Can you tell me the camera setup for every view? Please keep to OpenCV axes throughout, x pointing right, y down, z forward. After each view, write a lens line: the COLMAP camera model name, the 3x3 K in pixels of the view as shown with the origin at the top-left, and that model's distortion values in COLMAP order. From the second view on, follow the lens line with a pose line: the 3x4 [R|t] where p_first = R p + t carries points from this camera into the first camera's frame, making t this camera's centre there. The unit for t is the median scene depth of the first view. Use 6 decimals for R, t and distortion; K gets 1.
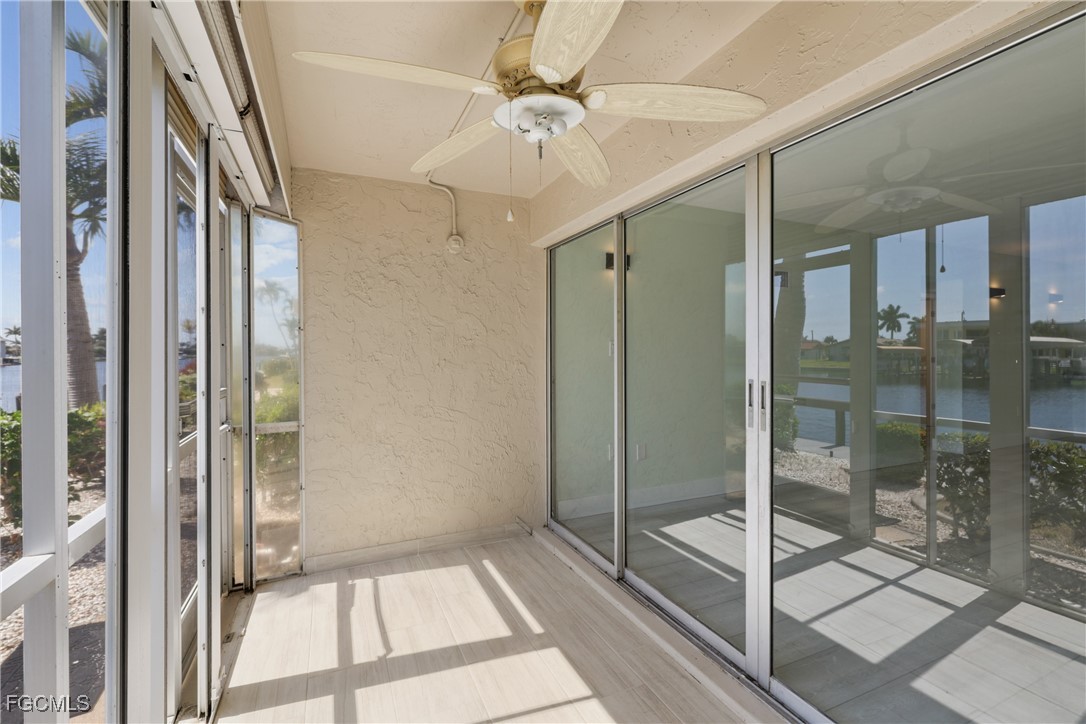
lens RADIAL K [[463.6, 0, 550.8], [0, 463.6, 358.1], [0, 0, 1]] dist [0.003253, -0.000512]
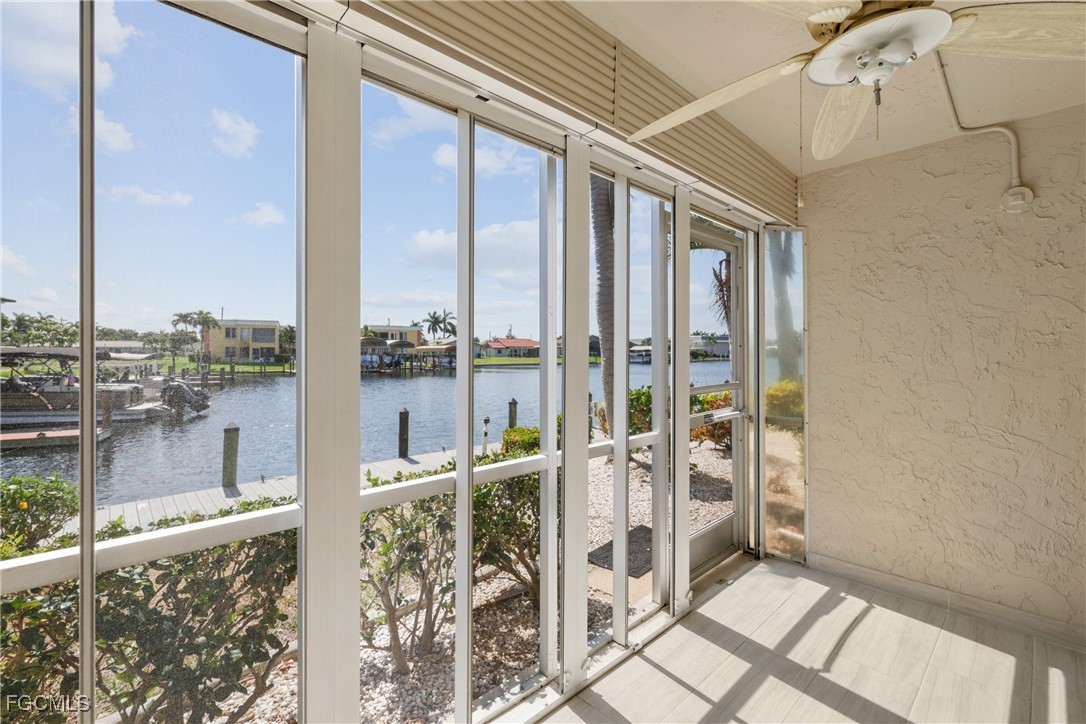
lens RADIAL K [[463.6, 0, 553.8], [0, 463.6, 356.7], [0, 0, 1]] dist [0.003253, -0.000512]
pose [[0.353731, 0.013149, -0.935255, 0.225589], [-0.012203, 0.999881, 0.009442, -0.005206], [0.935268, 0.008073, 0.353849, 0.099277]]
